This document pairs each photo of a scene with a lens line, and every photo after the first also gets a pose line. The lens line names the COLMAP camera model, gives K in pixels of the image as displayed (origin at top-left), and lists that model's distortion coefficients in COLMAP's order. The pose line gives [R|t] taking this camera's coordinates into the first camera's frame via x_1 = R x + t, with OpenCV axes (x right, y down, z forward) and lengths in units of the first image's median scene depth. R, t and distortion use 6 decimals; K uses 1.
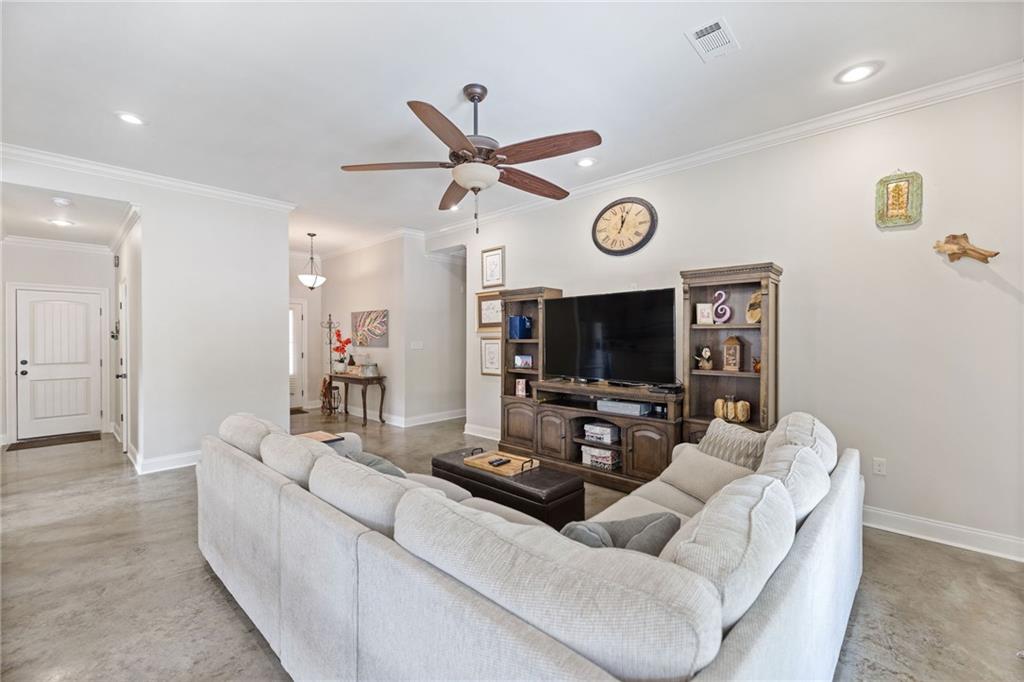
lens RADIAL K [[433.4, 0, 516.1], [0, 433.4, 339.9], [0, 0, 1]] dist [0.001095, 0.000379]
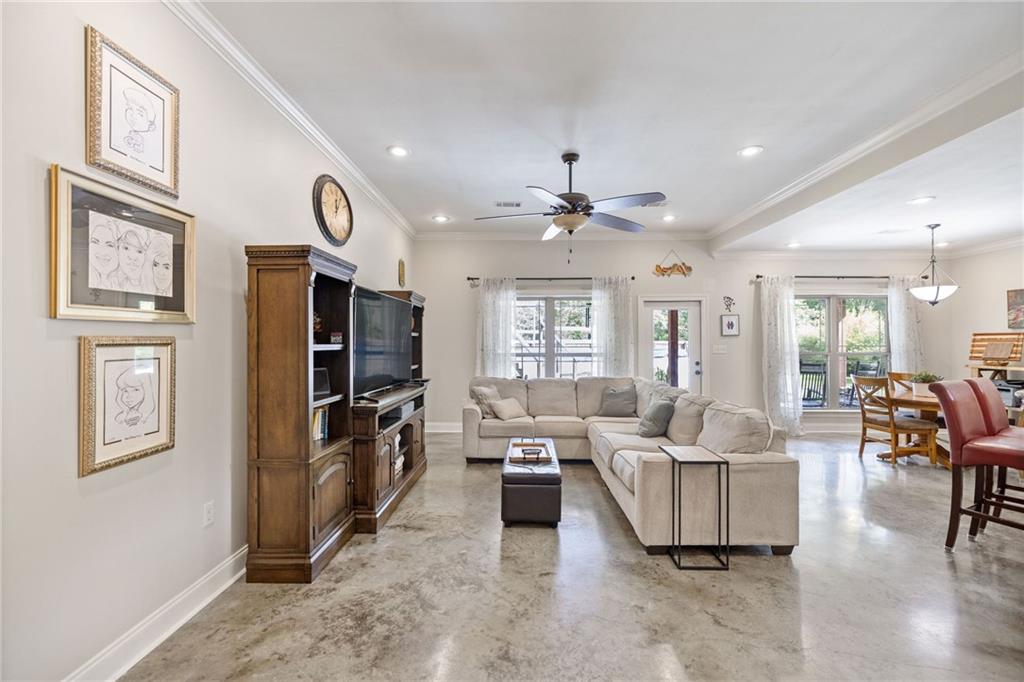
lens RADIAL K [[433.4, 0, 516.1], [0, 433.4, 339.9], [0, 0, 1]] dist [0.001095, 0.000379]
pose [[-0.691314, 0.008559, 0.722504, -0.629585], [0.010102, 0.999947, -0.002180, -0.002503], [-0.722484, 0.005792, -0.691364, 1.343344]]
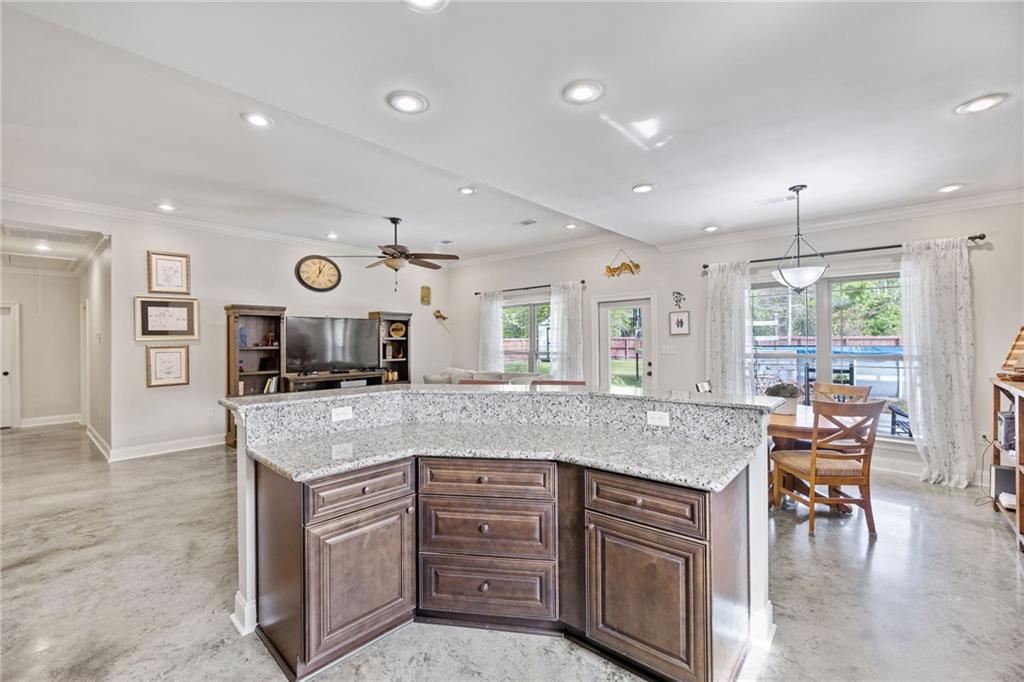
lens RADIAL K [[441.7, 0, 512.0], [0, 441.7, 338.4], [0, 0, 1]] dist [0.001262, 0.000139]
pose [[-0.048623, 0.009051, 0.998776, -1.400911], [0.019000, 0.999786, -0.008135, 0.000148], [-0.998636, 0.018581, -0.048785, 0.388051]]
